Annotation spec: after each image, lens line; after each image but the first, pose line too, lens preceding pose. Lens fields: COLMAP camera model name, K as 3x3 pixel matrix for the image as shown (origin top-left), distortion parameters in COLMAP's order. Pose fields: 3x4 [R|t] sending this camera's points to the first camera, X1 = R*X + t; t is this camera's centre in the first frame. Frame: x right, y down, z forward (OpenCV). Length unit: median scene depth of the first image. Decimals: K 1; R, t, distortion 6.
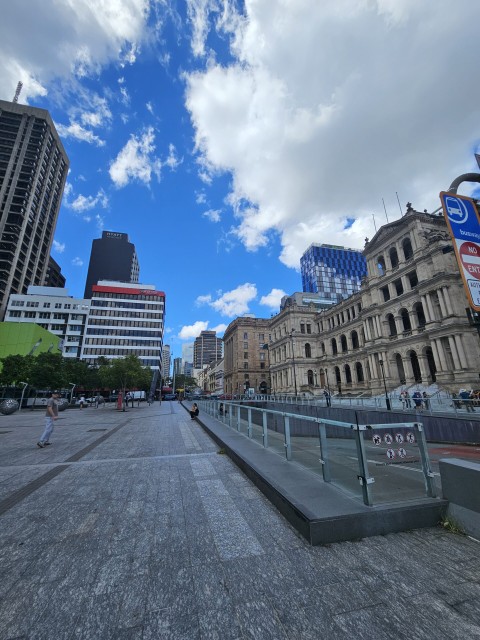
lens RADIAL K [[263.2, 0, 240.0], [0, 263.2, 320.0], [0, 0, 1]] dist [0.000105, 0.000263]
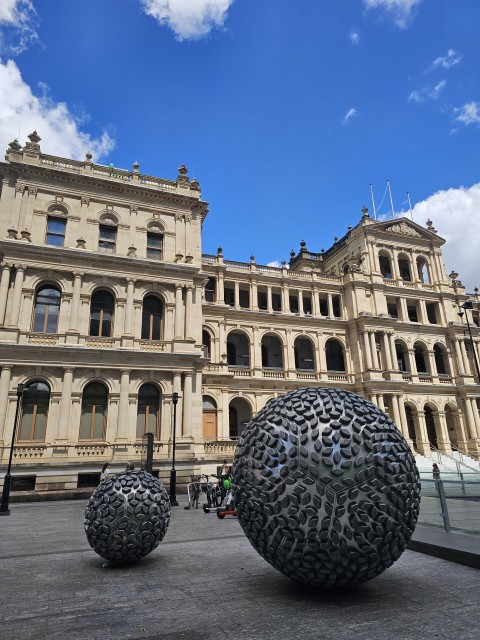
lens RADIAL K [[429.1, 0, 240.0], [0, 429.1, 320.0], [0, 0, 1]] dist [-0.000707, -0.000417]
pose [[-0.115745, 0.330244, 0.936772, -0.180836], [-0.259021, 0.900444, -0.349441, 0.187174], [-0.958911, -0.283090, -0.018681, 0.664344]]
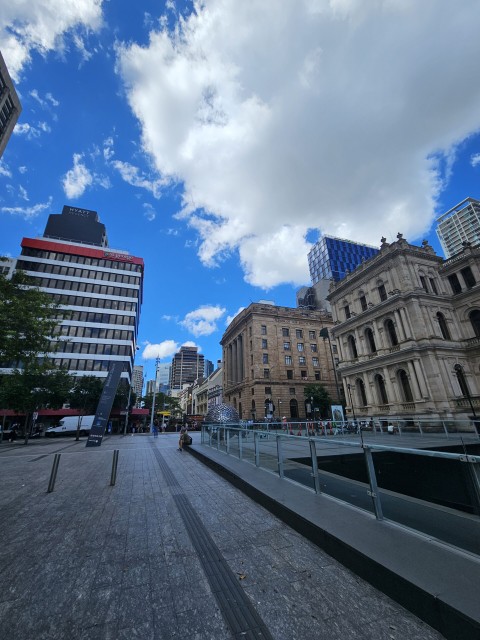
lens RADIAL K [[263.2, 0, 240.0], [0, 263.2, 320.0], [0, 0, 1]] dist [0.000105, 0.000263]
pose [[0.996132, 0.021713, 0.085145, -0.102890], [-0.014339, 0.996168, -0.086280, 0.099136], [-0.086692, 0.084726, 0.992626, 0.355293]]
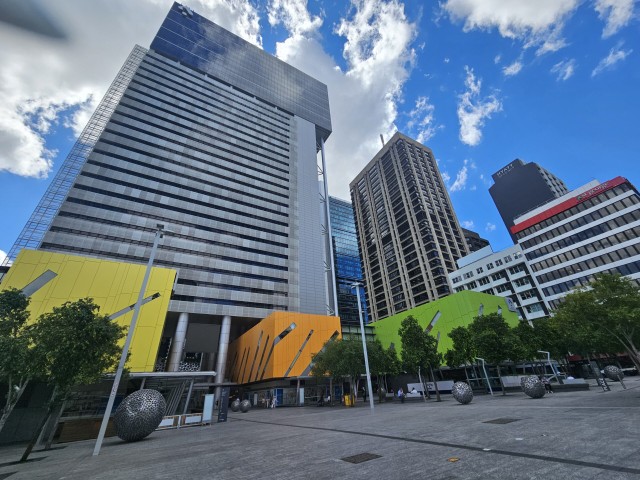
lens RADIAL K [[263.2, 0, 320.0], [0, 263.2, 240.0], [0, 0, 1]] dist [0.000105, 0.000263]
pose [[0.258828, -0.486416, -0.834511, -0.034000], [0.327795, 0.856913, -0.397806, 0.035130], [0.908602, -0.170585, 0.381238, 0.122201]]
